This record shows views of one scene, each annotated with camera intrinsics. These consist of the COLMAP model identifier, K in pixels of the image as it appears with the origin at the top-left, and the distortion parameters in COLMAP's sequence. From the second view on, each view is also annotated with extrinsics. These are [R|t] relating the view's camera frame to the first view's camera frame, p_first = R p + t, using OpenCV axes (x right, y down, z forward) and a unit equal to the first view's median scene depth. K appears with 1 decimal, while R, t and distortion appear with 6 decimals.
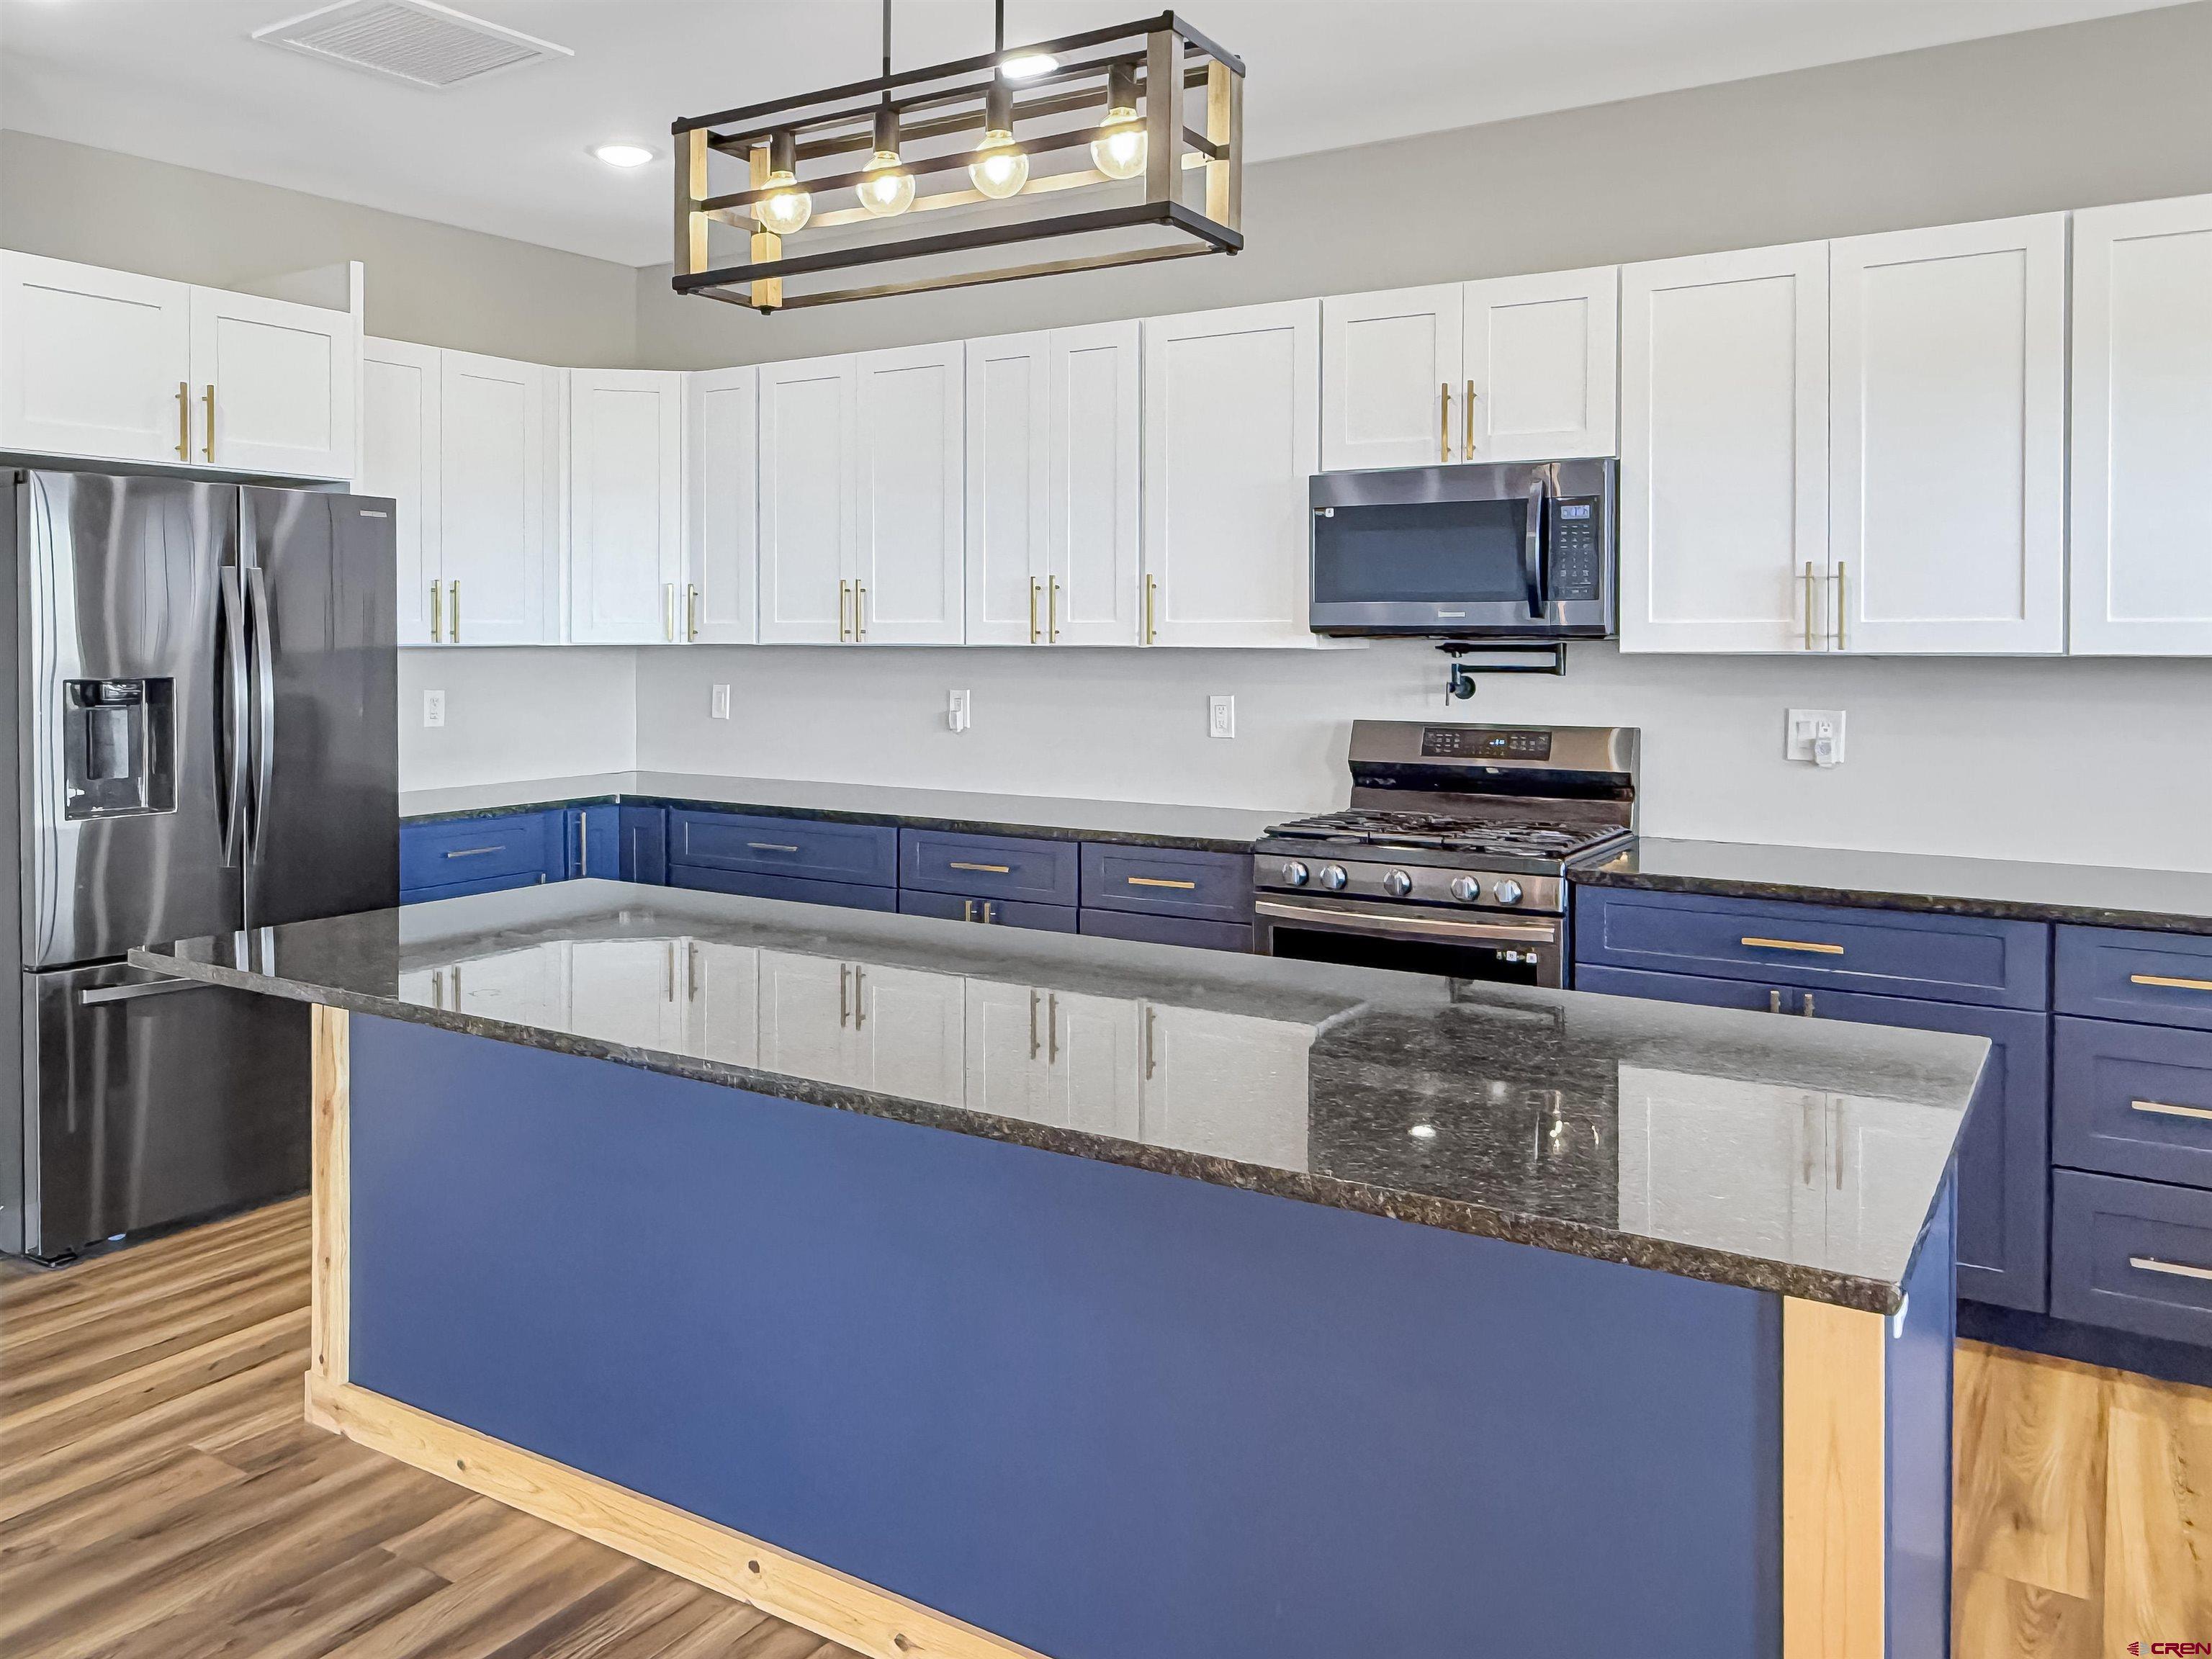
lens RADIAL K [[1614.8, 0, 1135.8], [0, 1614.8, 712.8], [0, 0, 1]] dist [-0.001000, 0.006021]
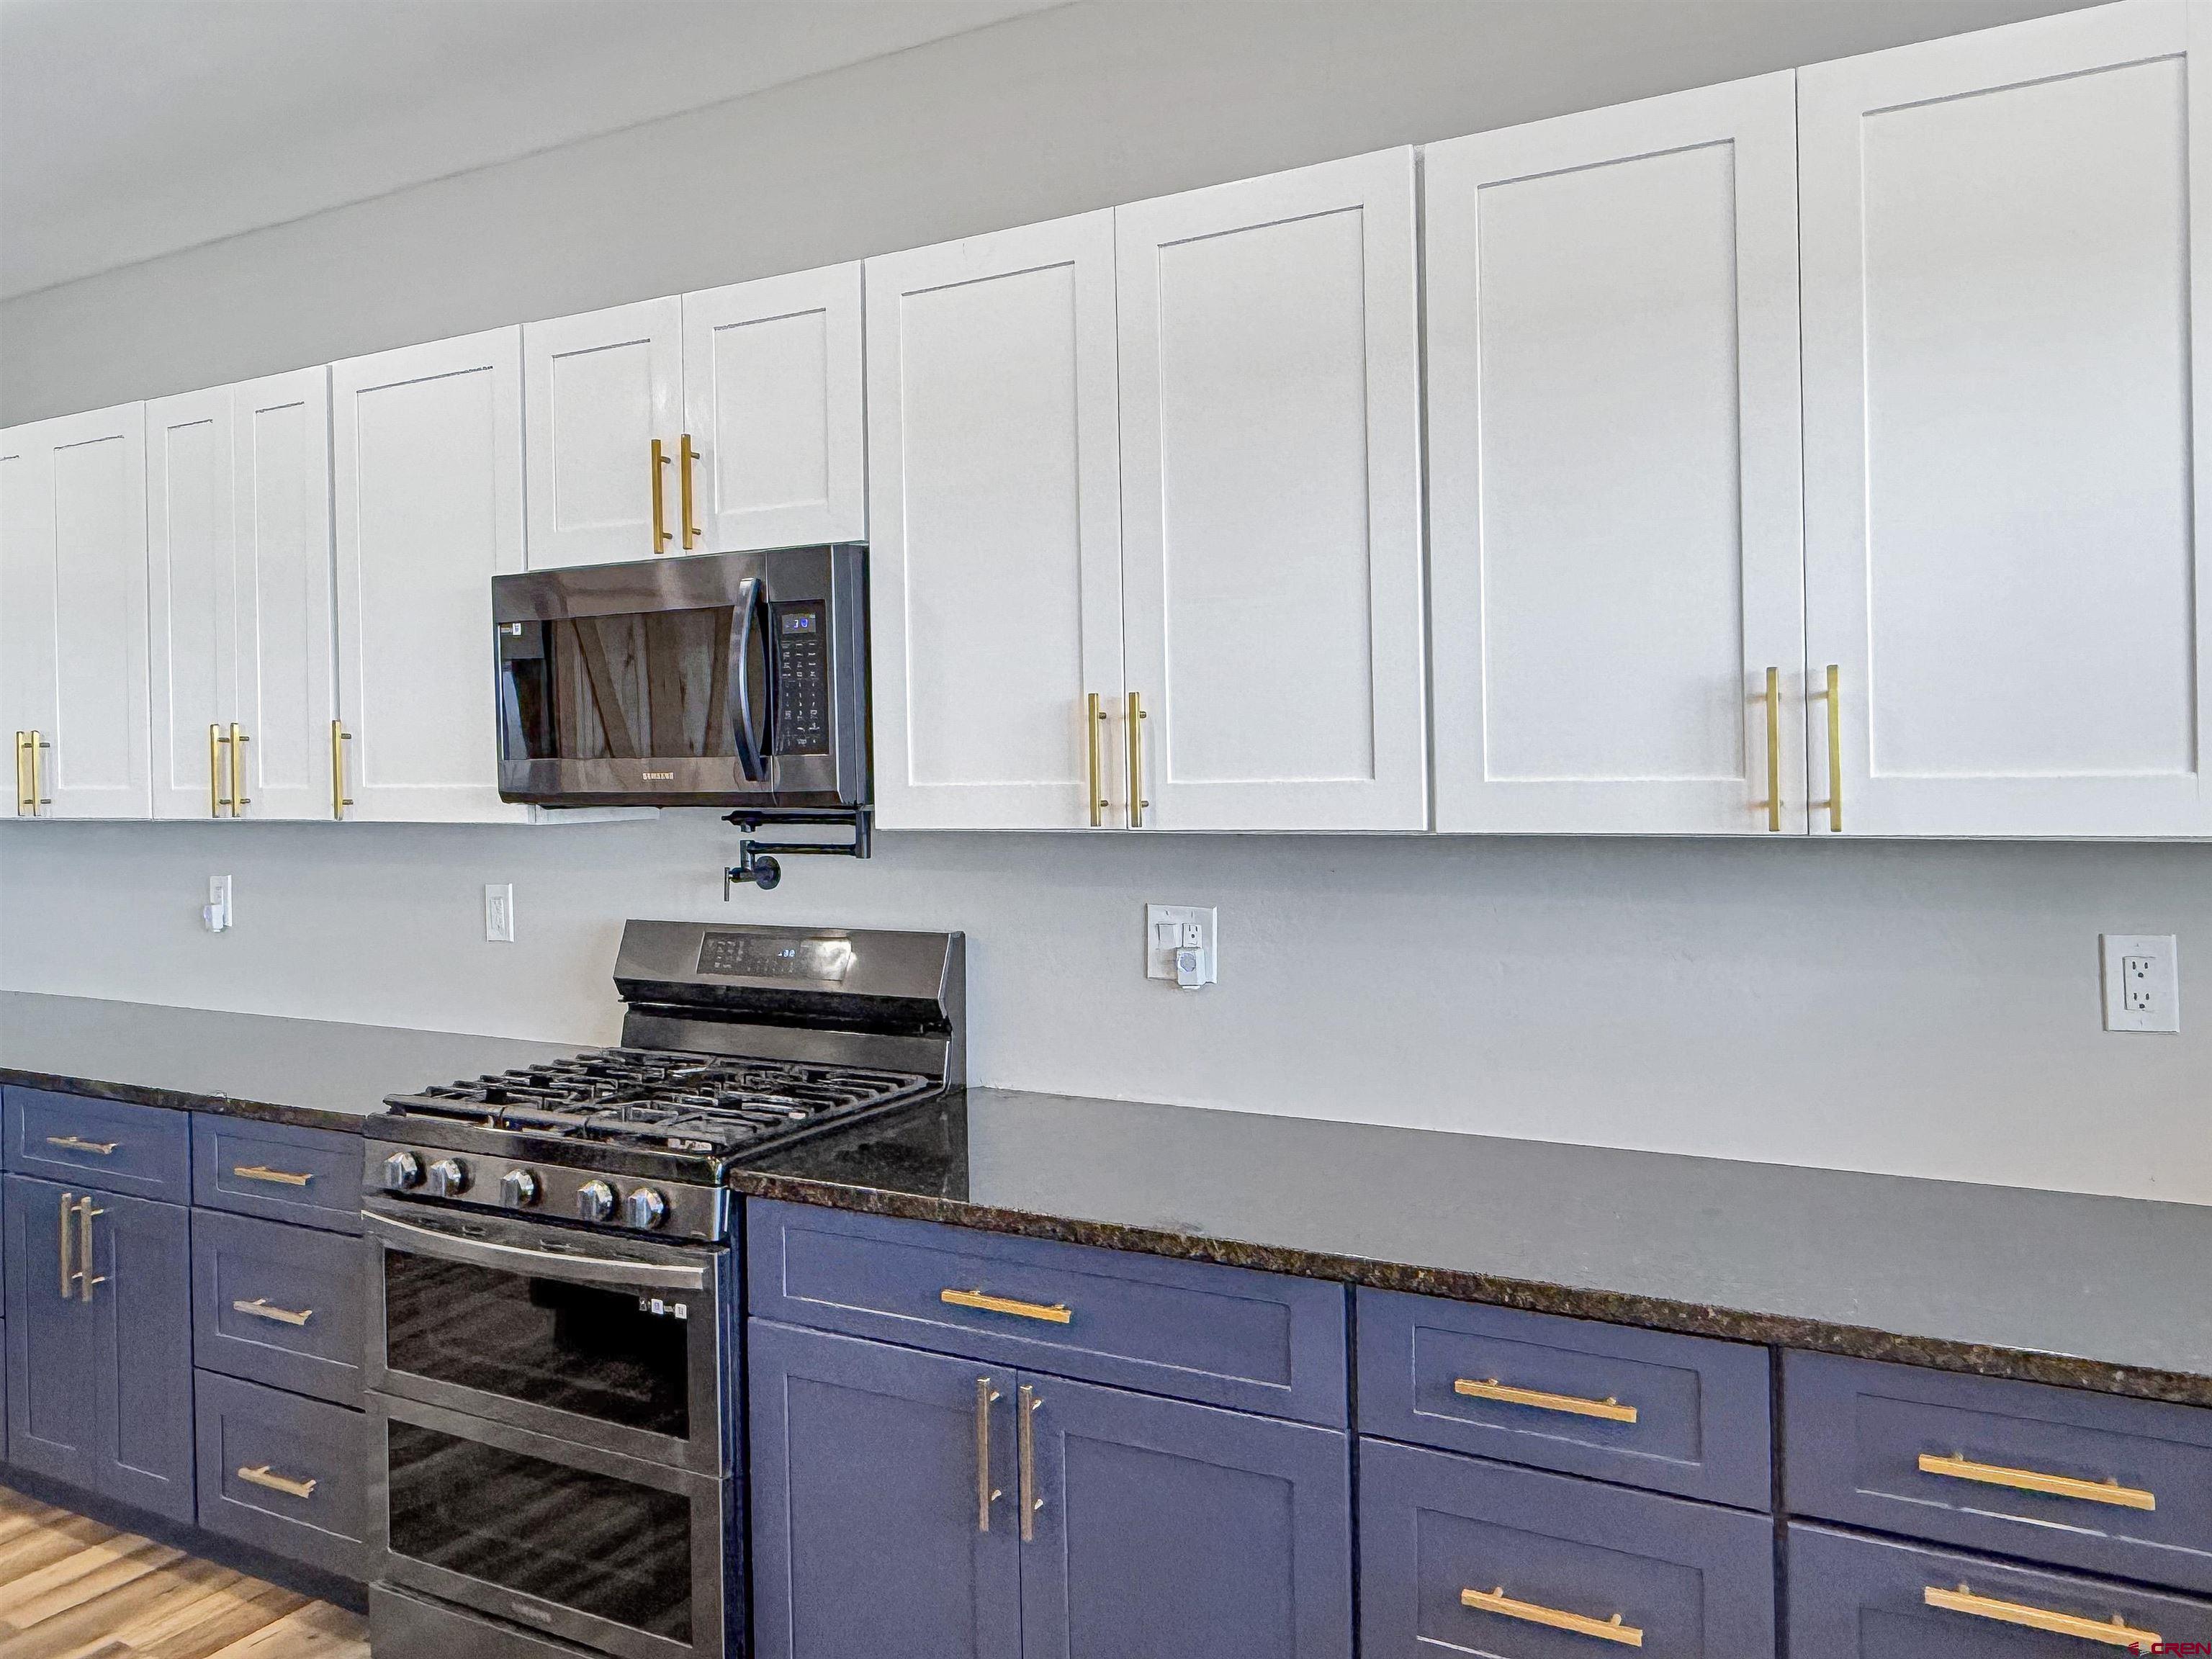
lens RADIAL K [[1614.8, 0, 1120.4], [0, 1614.8, 785.5], [0, 0, 1]] dist [-0.001000, 0.006021]
pose [[0.998126, -0.013289, 0.059724, 0.353567], [0.015735, 0.999048, -0.040681, -0.025755], [-0.059127, 0.041545, 0.997386, 0.313489]]
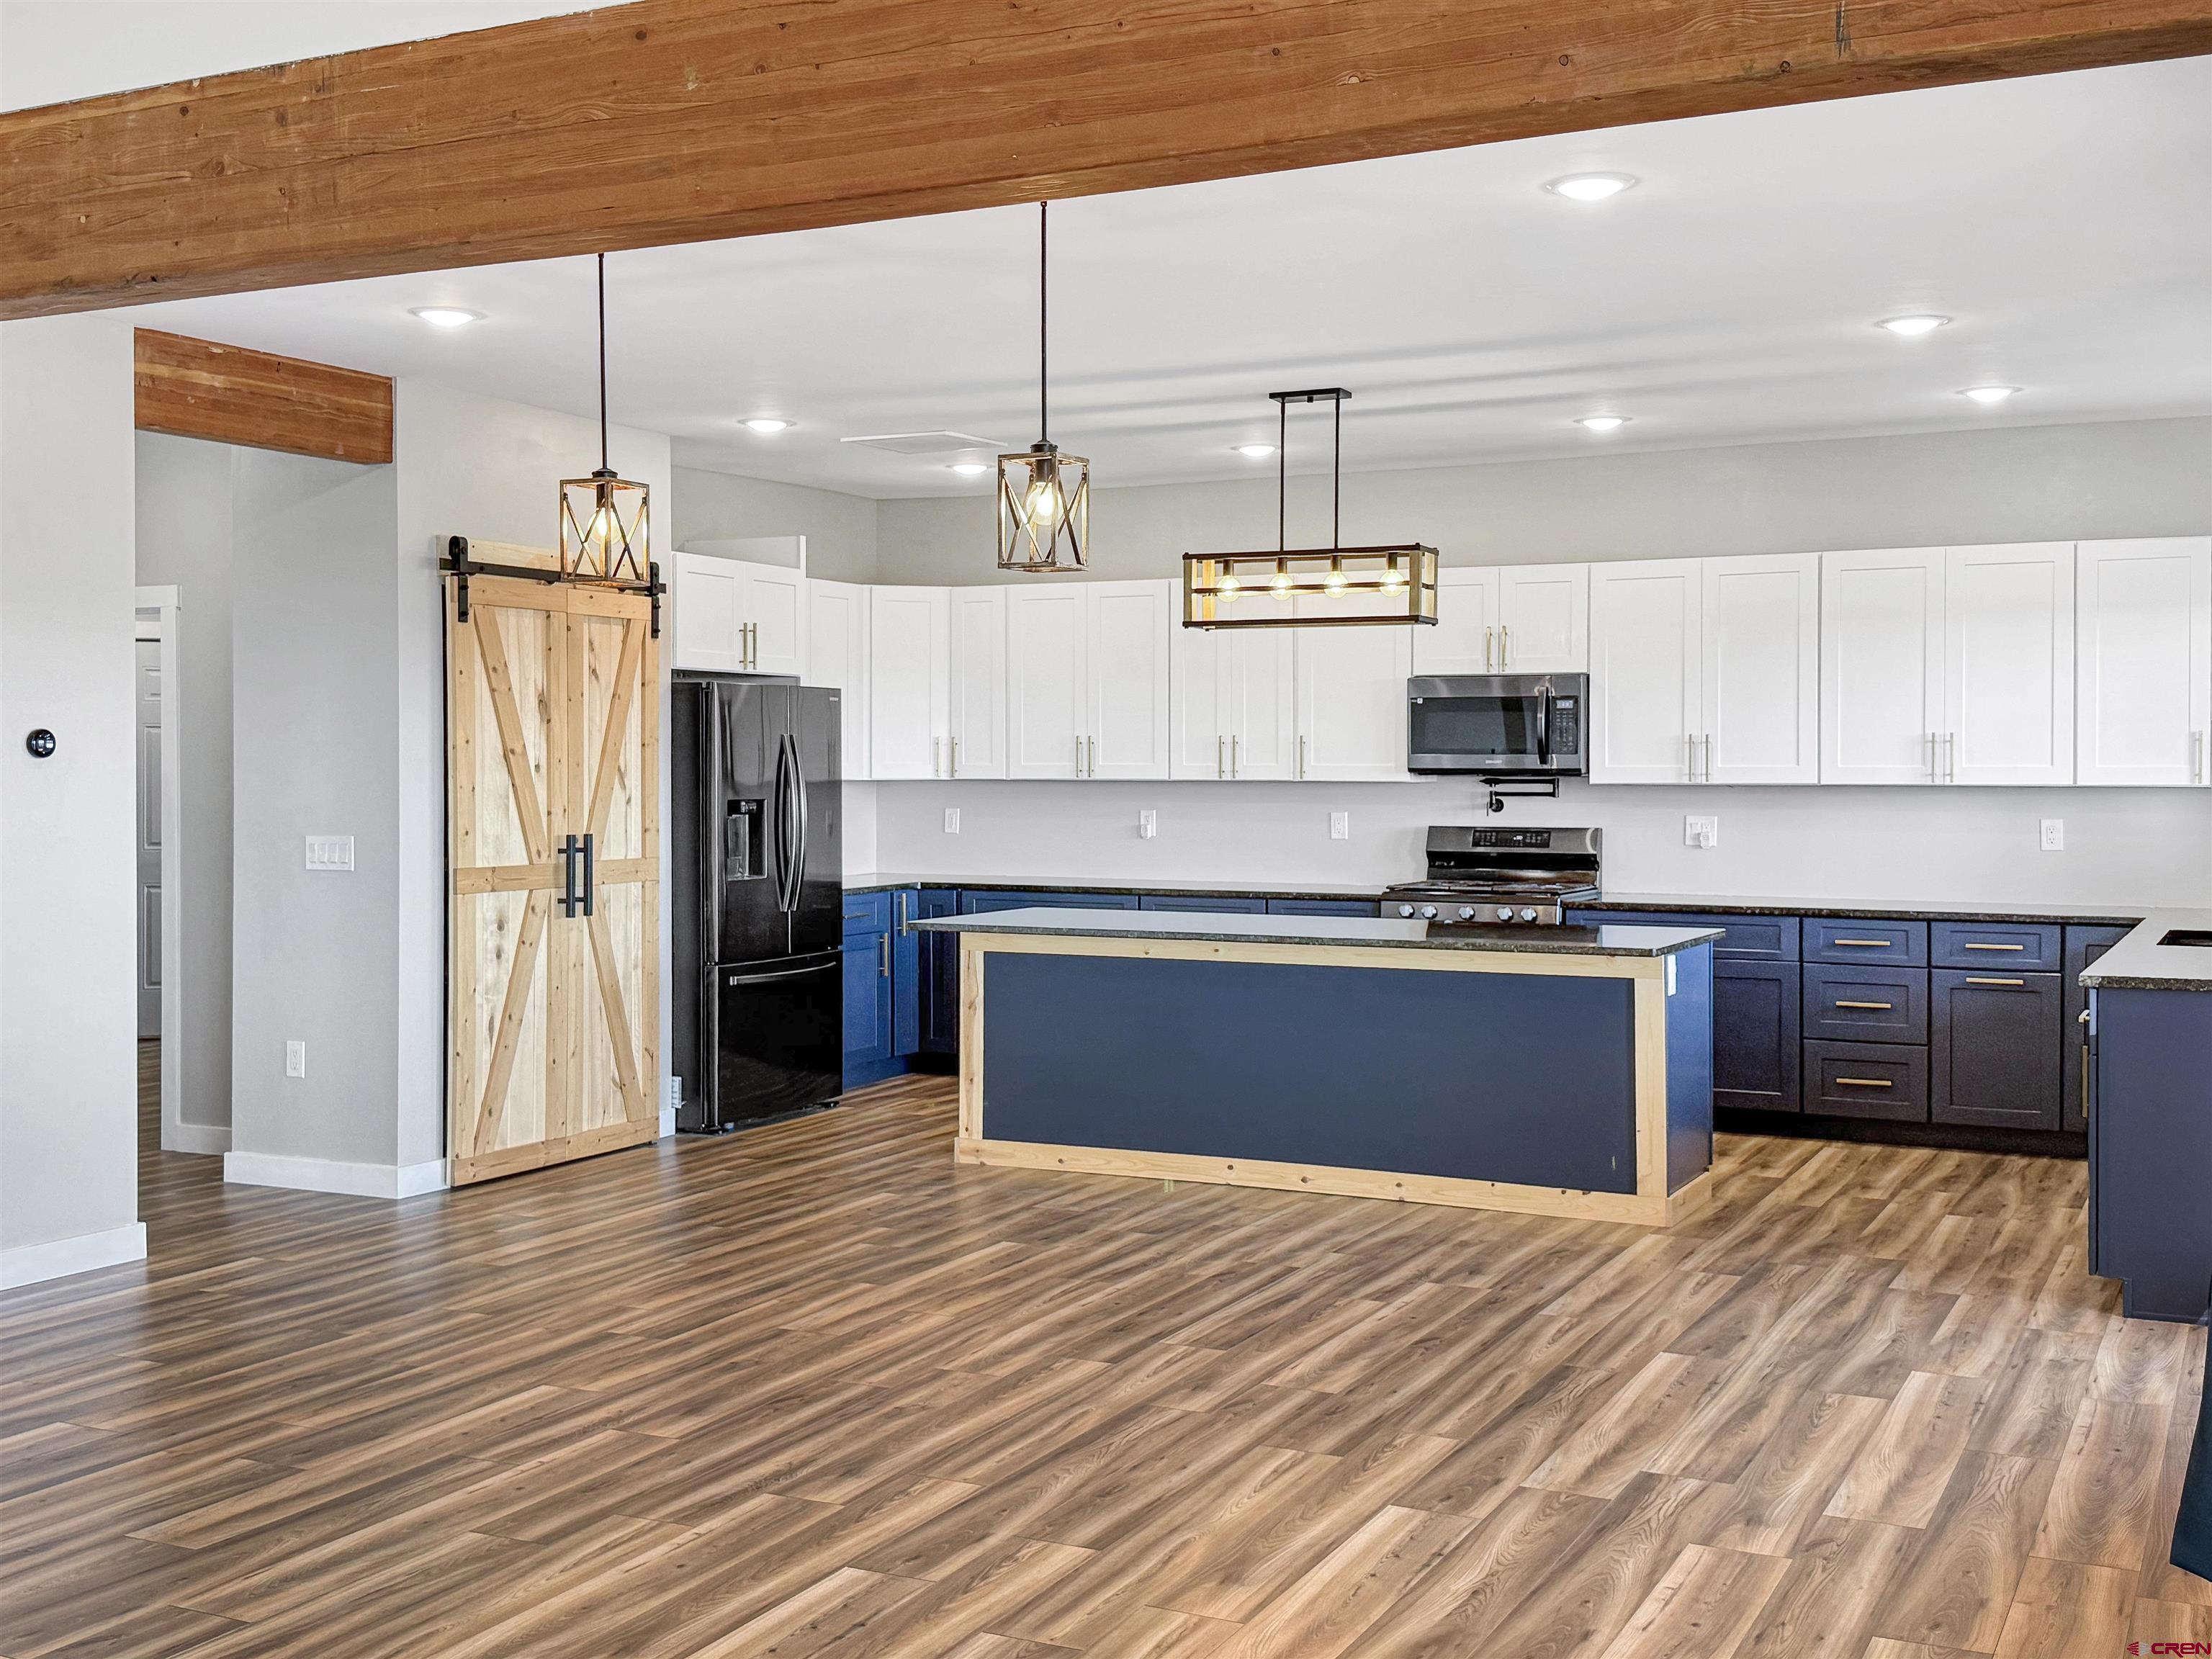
lens RADIAL K [[2215.7, 0, 1123.5], [0, 2215.7, 848.2], [0, 0, 1]] dist [0.088464, 0.000000]
pose [[0.997166, -0.003493, 0.075146, -0.382218], [0.004227, 0.999945, -0.009609, 0.053290], [-0.075109, 0.009899, 0.997126, -1.352879]]
